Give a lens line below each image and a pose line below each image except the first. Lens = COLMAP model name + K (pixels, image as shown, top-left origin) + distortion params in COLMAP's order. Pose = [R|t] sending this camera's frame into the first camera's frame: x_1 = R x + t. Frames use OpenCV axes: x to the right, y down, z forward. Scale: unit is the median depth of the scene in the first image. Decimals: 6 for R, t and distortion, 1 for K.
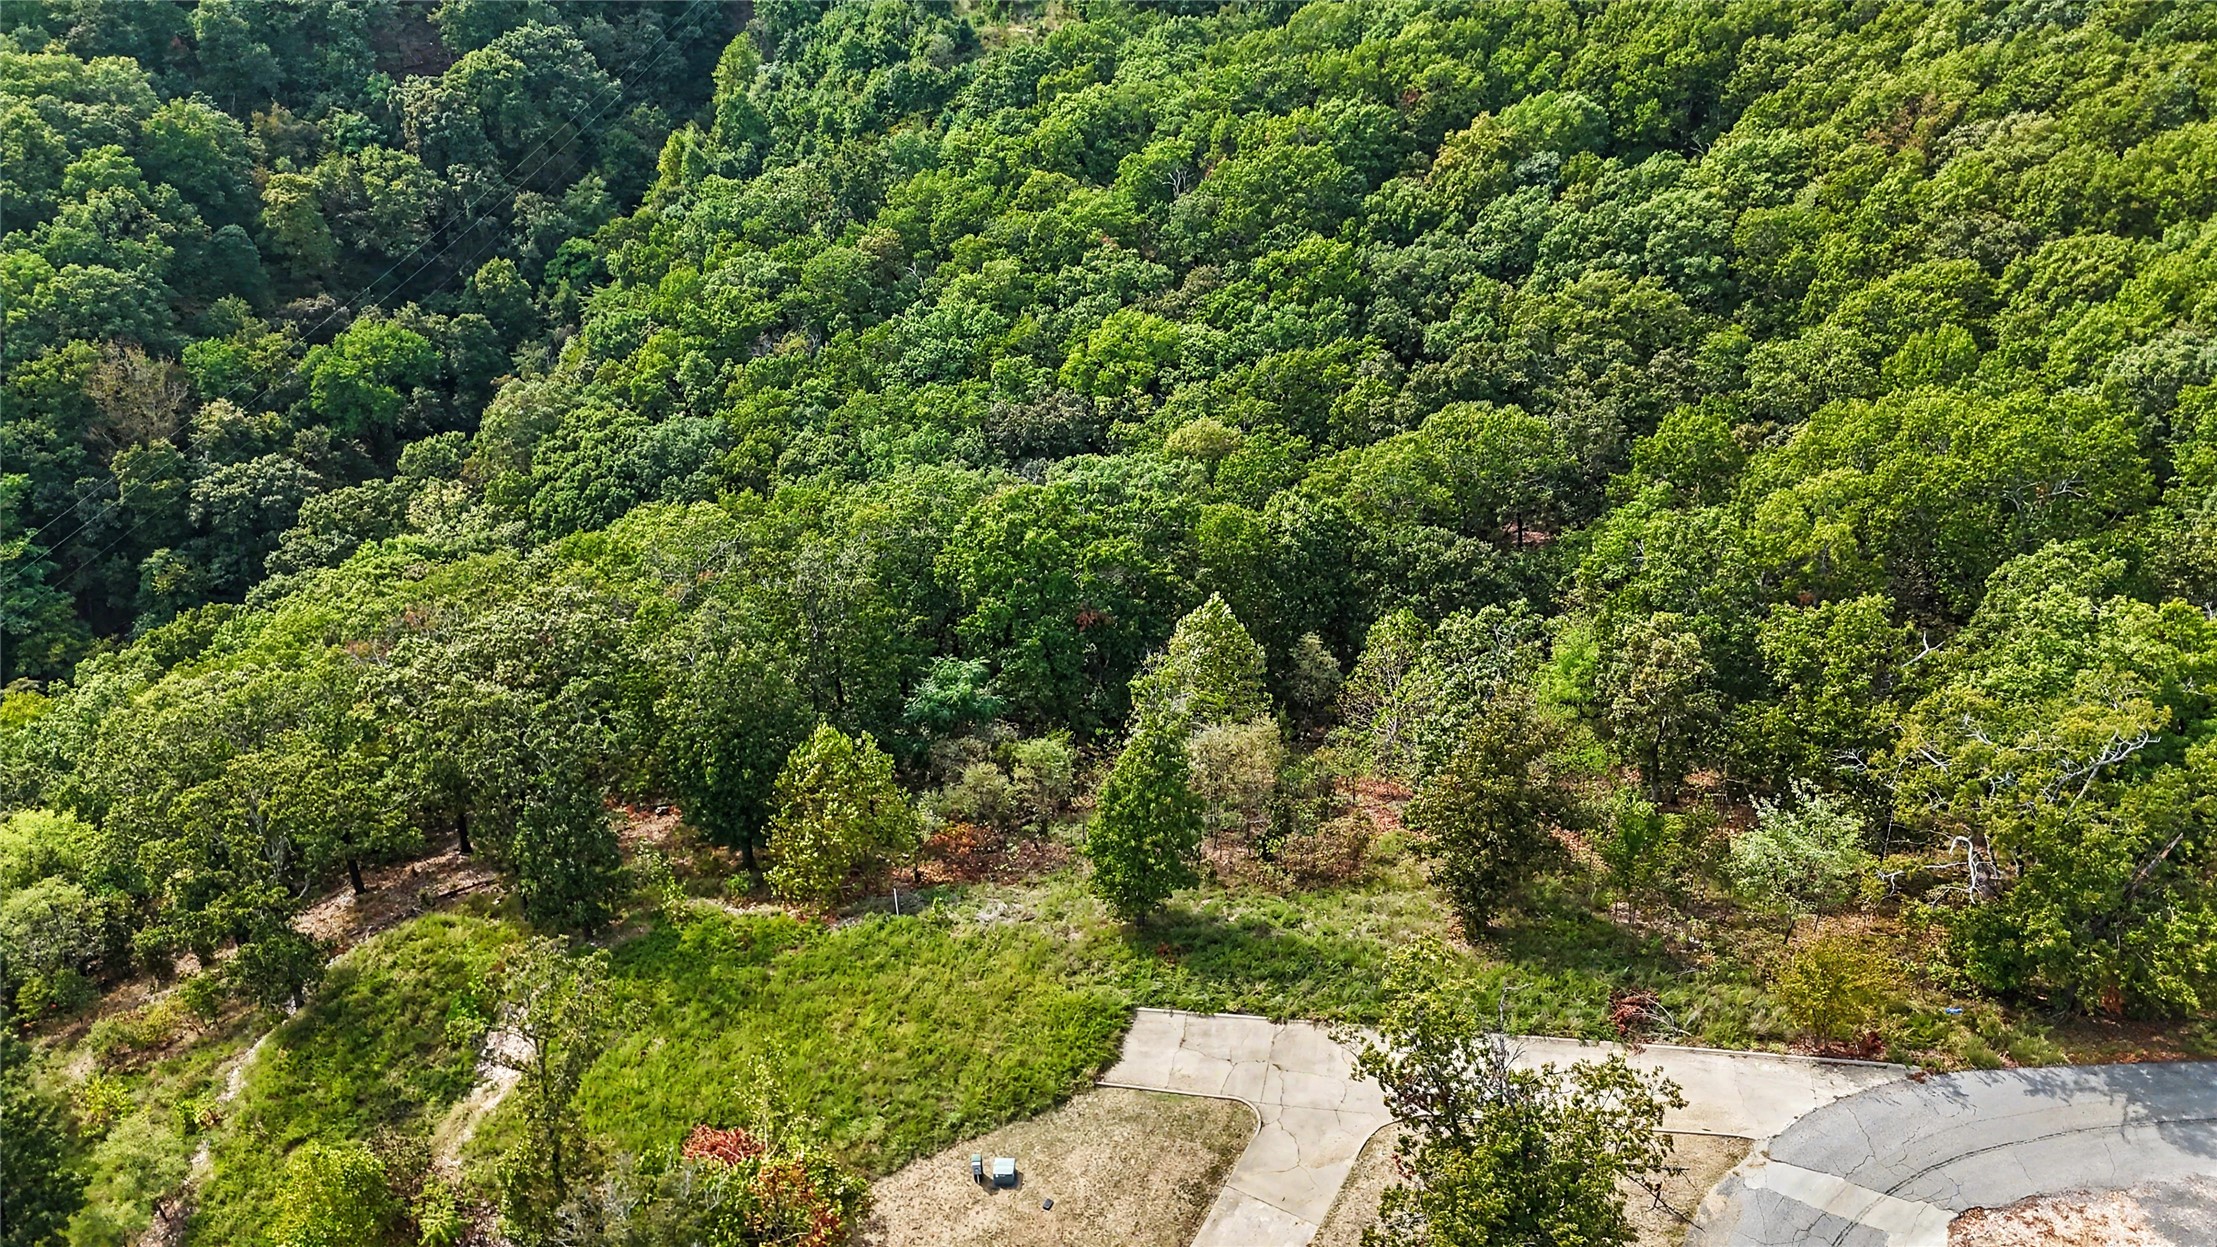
lens RADIAL K [[1613.0, 0, 1126.6], [0, 1613.0, 619.3], [0, 0, 1]] dist [0.079582, -0.077072]
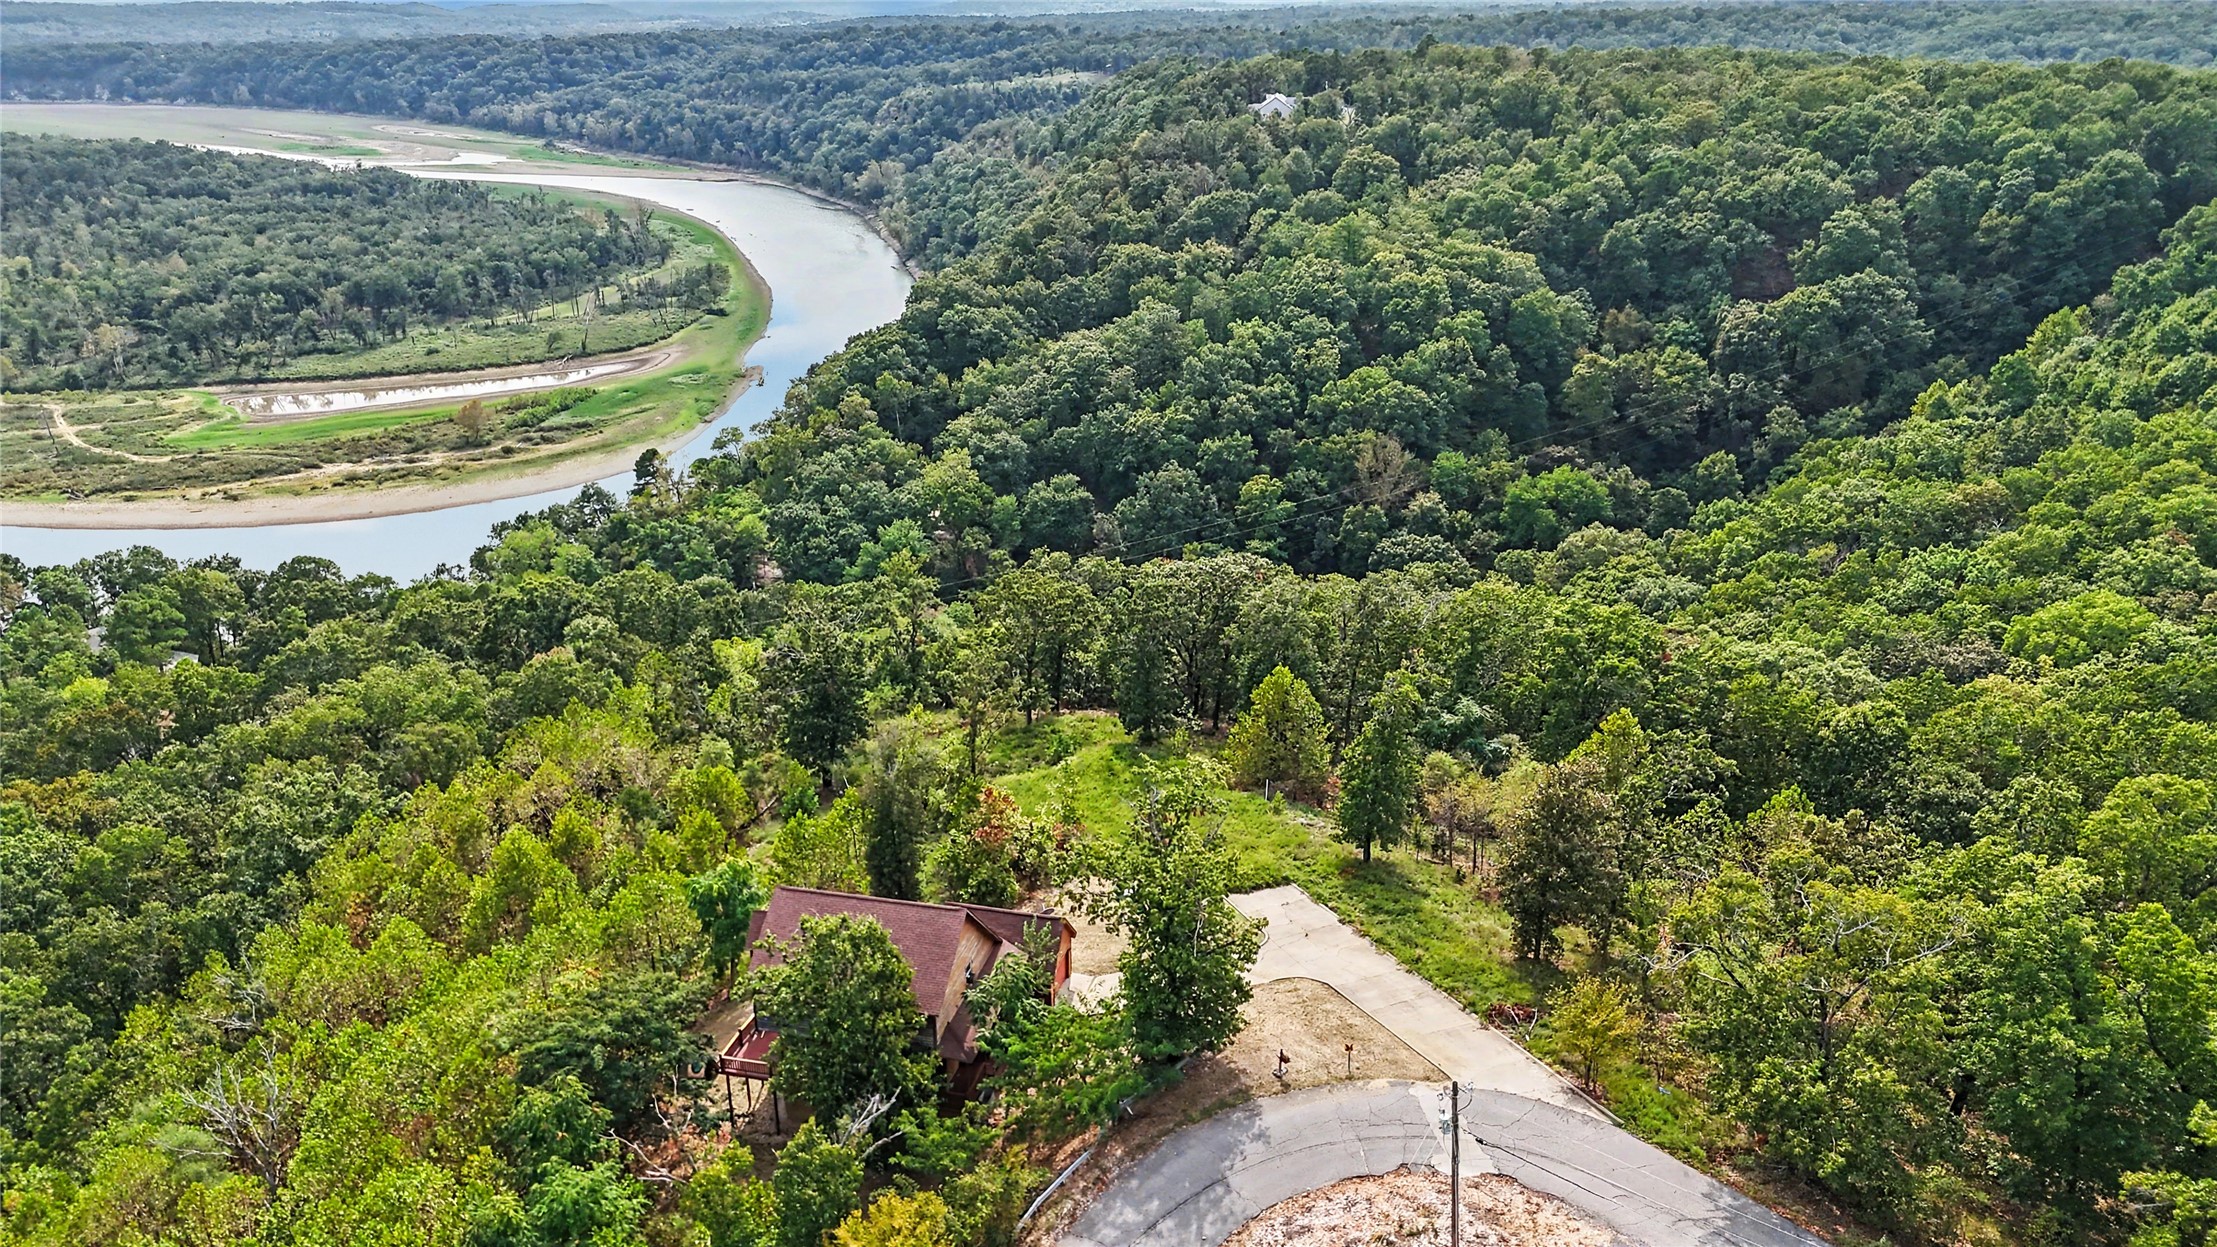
lens RADIAL K [[1613.0, 0, 1095.2], [0, 1613.0, 618.4], [0, 0, 1]] dist [0.079582, -0.077072]
pose [[0.580538, 0.288867, -0.761270, 0.802323], [-0.396855, 0.916766, 0.045232, 0.030939], [0.710973, 0.275854, 0.646855, -0.078376]]
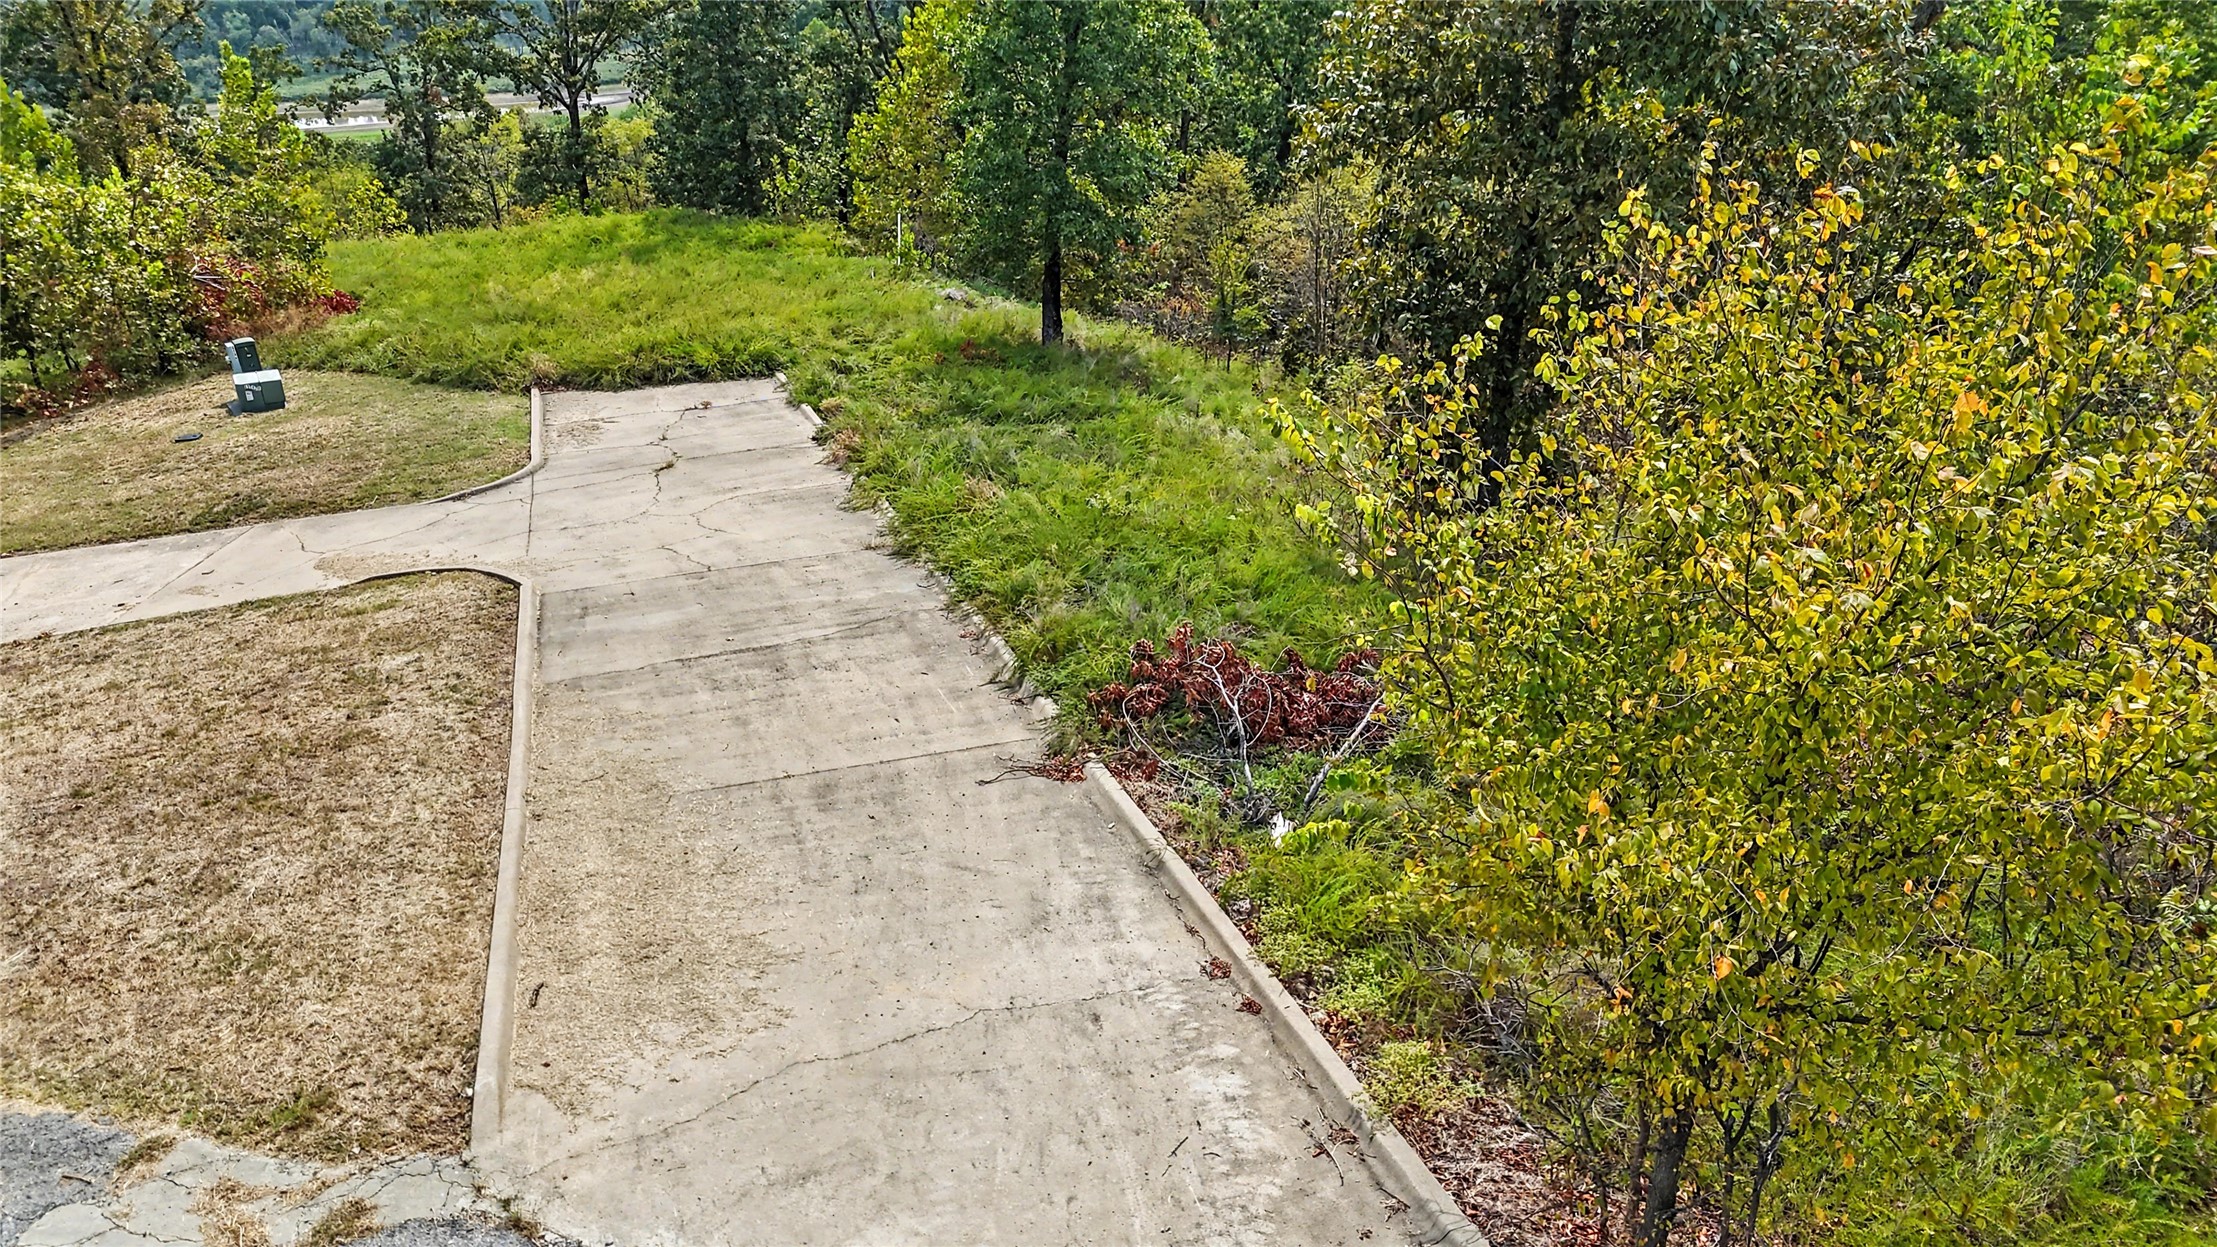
lens RADIAL K [[1613.0, 0, 1105.6], [0, 1613.0, 617.0], [0, 0, 1]] dist [0.079582, -0.077072]
pose [[0.530483, 0.384058, -0.755703, 0.371518], [-0.422899, 0.892521, 0.156727, 0.170722], [0.734673, 0.236446, 0.635884, 0.708511]]
